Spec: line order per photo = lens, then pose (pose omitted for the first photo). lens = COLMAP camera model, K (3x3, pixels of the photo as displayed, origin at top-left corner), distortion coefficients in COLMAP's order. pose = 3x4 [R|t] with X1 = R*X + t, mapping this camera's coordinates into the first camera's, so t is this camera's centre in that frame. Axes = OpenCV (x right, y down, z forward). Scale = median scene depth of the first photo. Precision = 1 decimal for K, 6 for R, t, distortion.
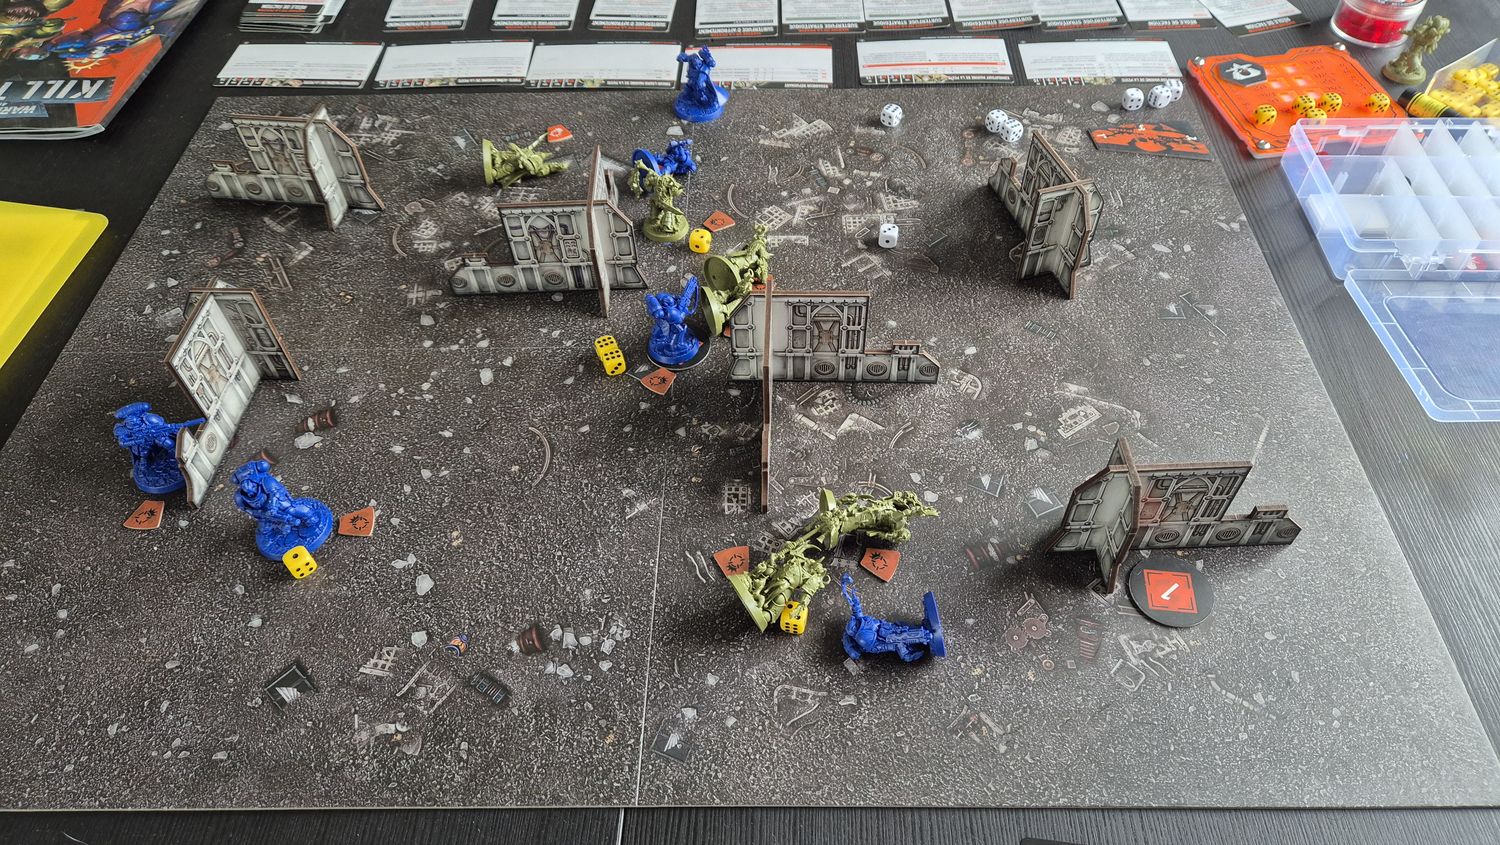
lens RADIAL K [[1036.0, 0, 760.1], [0, 1036.0, 410.0], [0, 0, 1]] dist [0.055503, -0.062966]
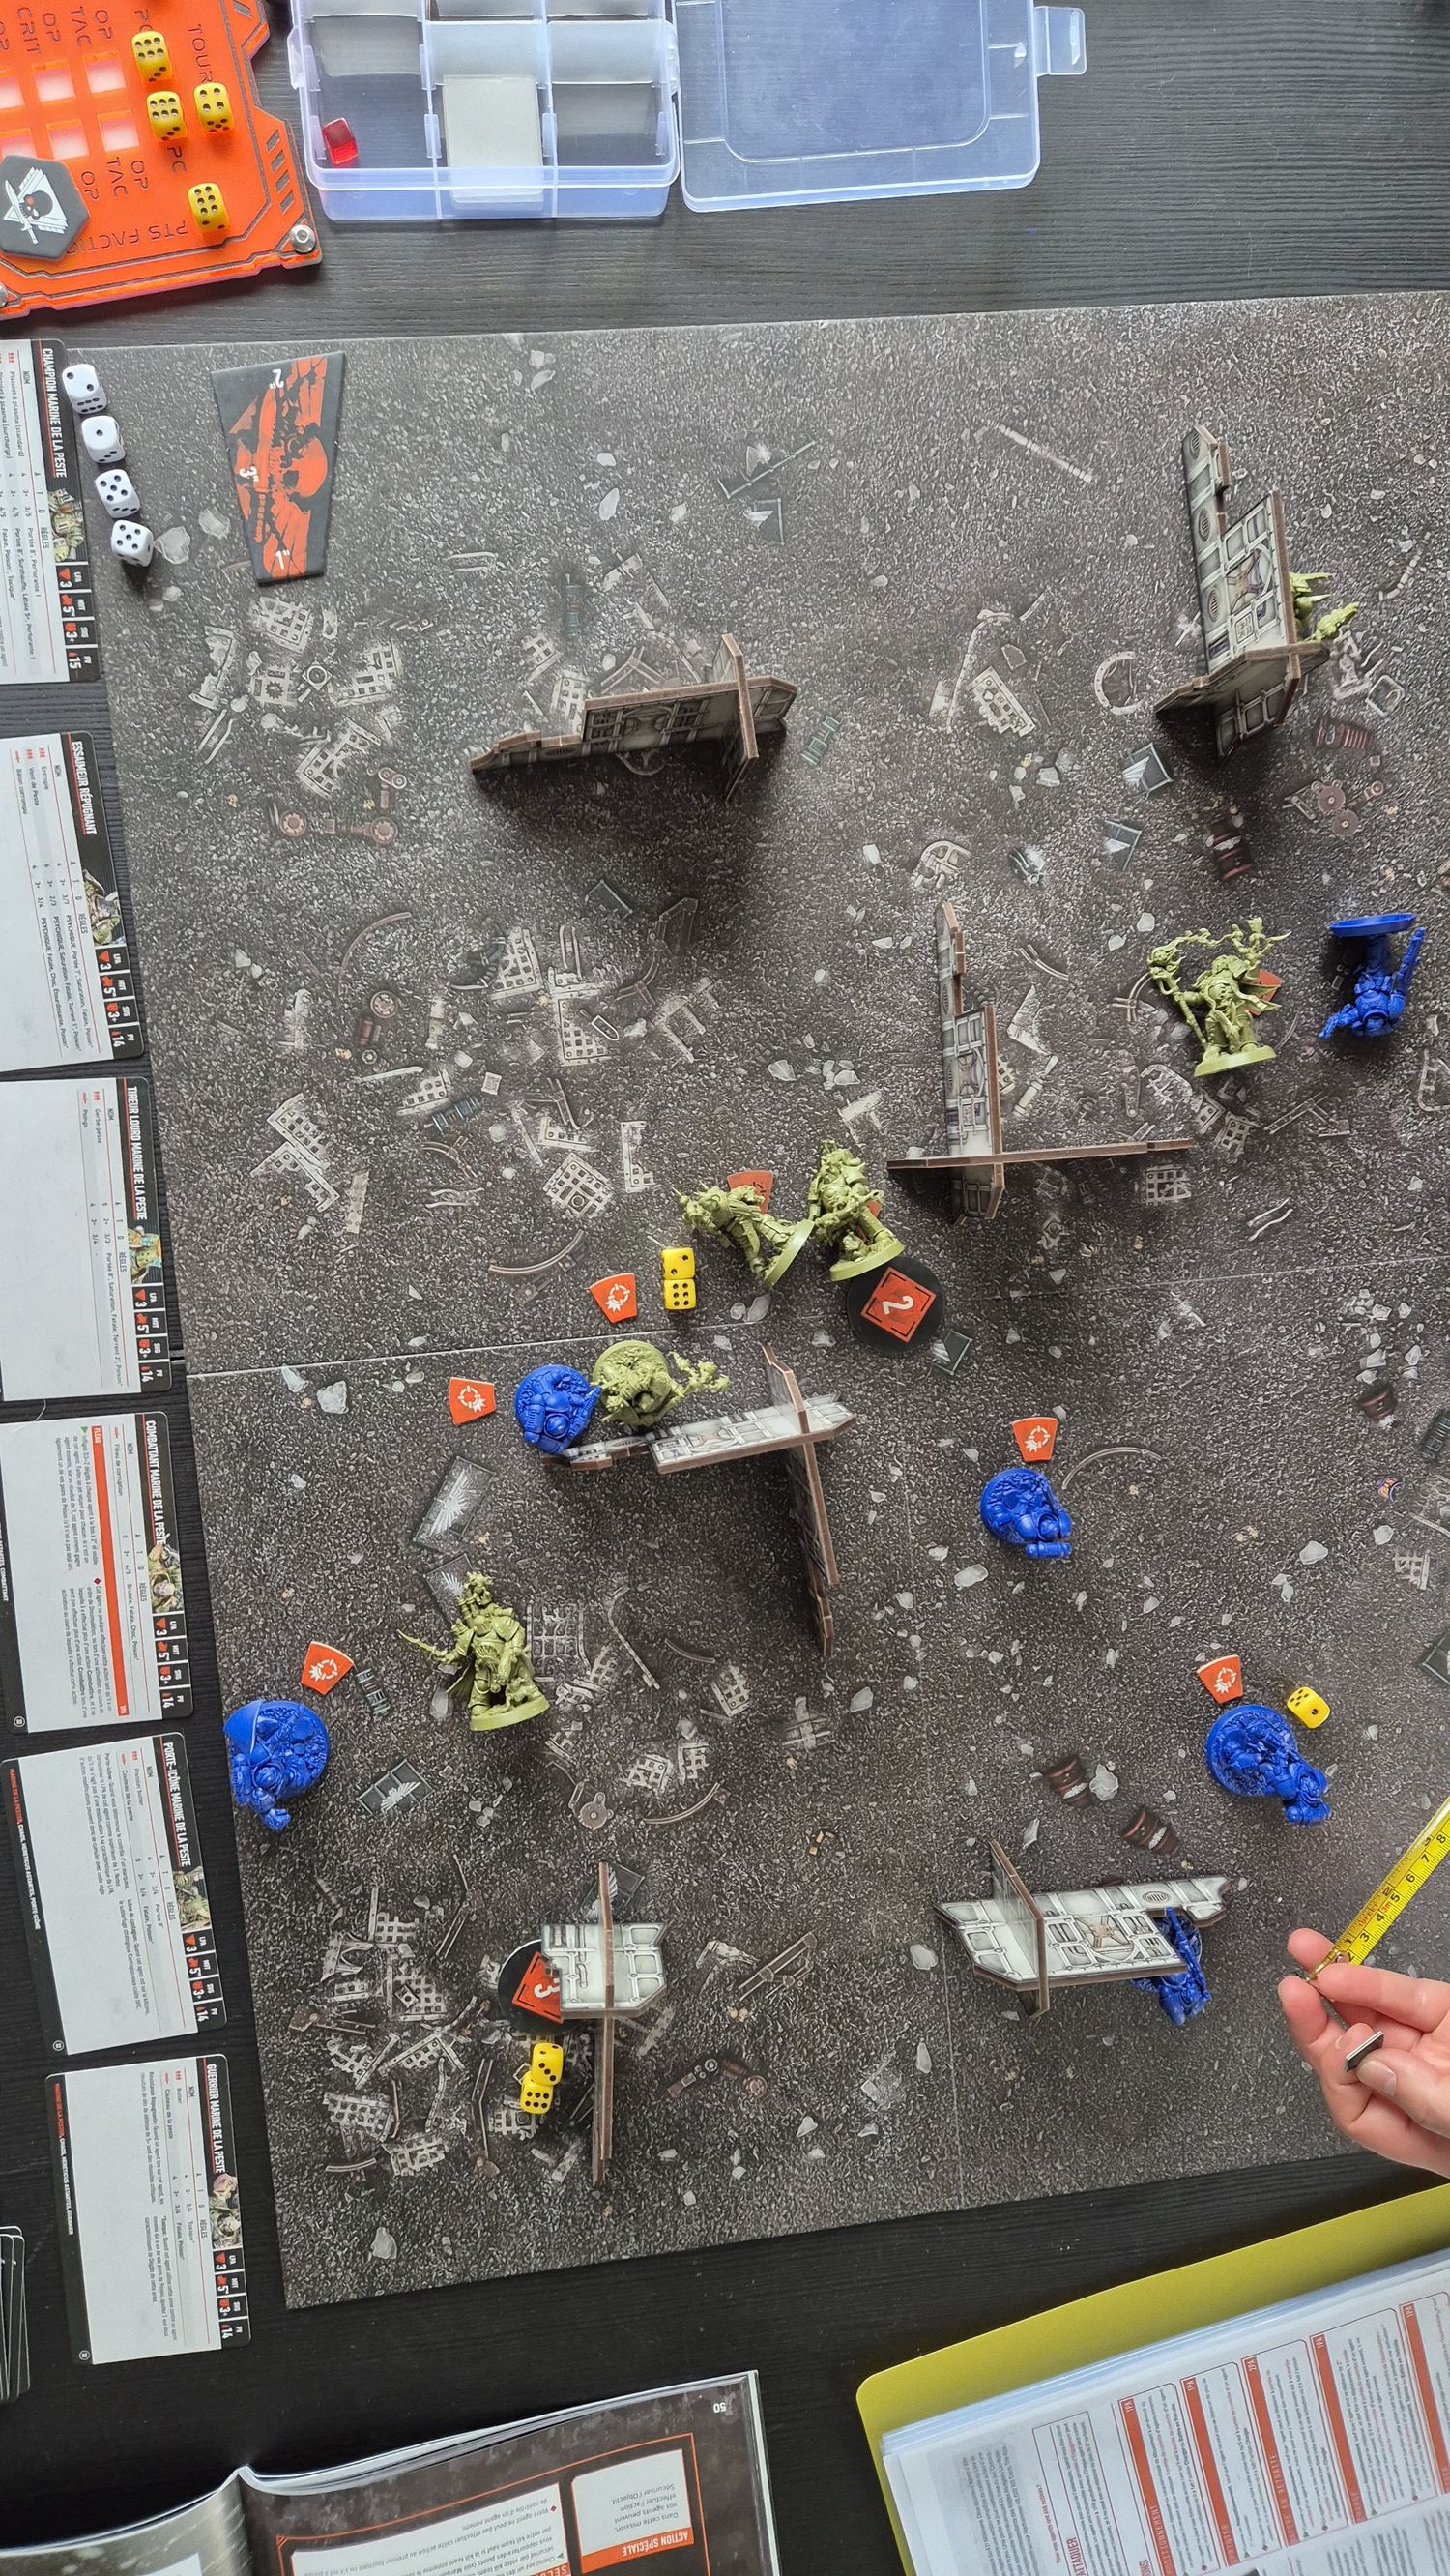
lens RADIAL K [[1778.9, 0, 707.7], [0, 1778.9, 1298.9], [0, 0, 1]] dist [0.055503, -0.062966]
pose [[-0.094472, -0.993152, -0.068733, 0.014309], [0.683181, -0.114895, 0.721154, -1.021298], [-0.724113, 0.021172, 0.689357, 0.332908]]
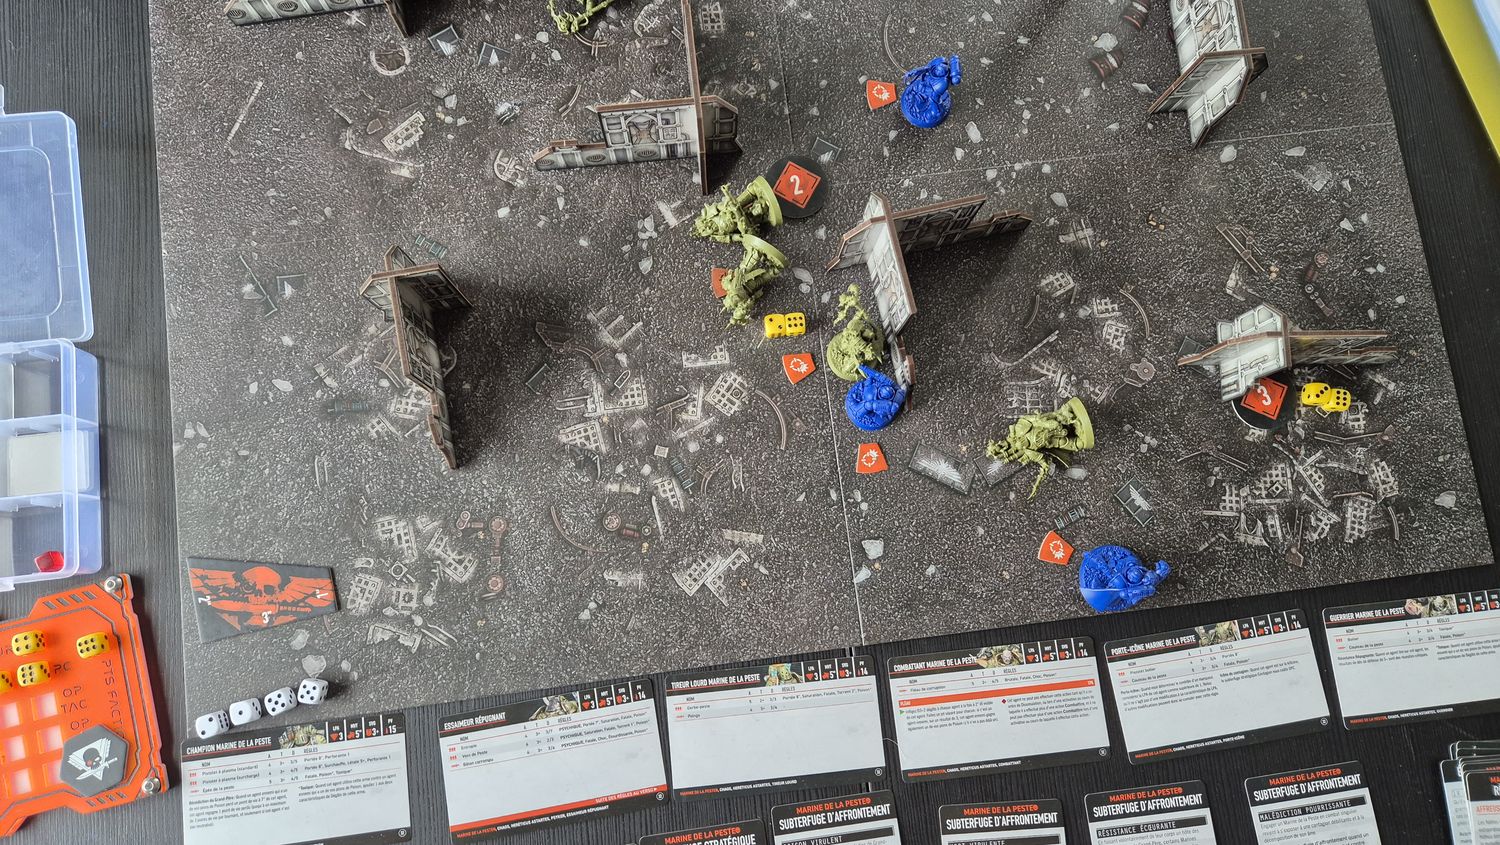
lens RADIAL K [[1036.0, 0, 759.5], [0, 1036.0, 454.7], [0, 0, 1]] dist [0.055503, -0.062966]
pose [[-0.990587, 0.131589, -0.037701, 0.030195], [-0.115170, -0.652362, 0.749106, -1.044469], [0.073980, 0.746396, 0.661377, 0.566078]]
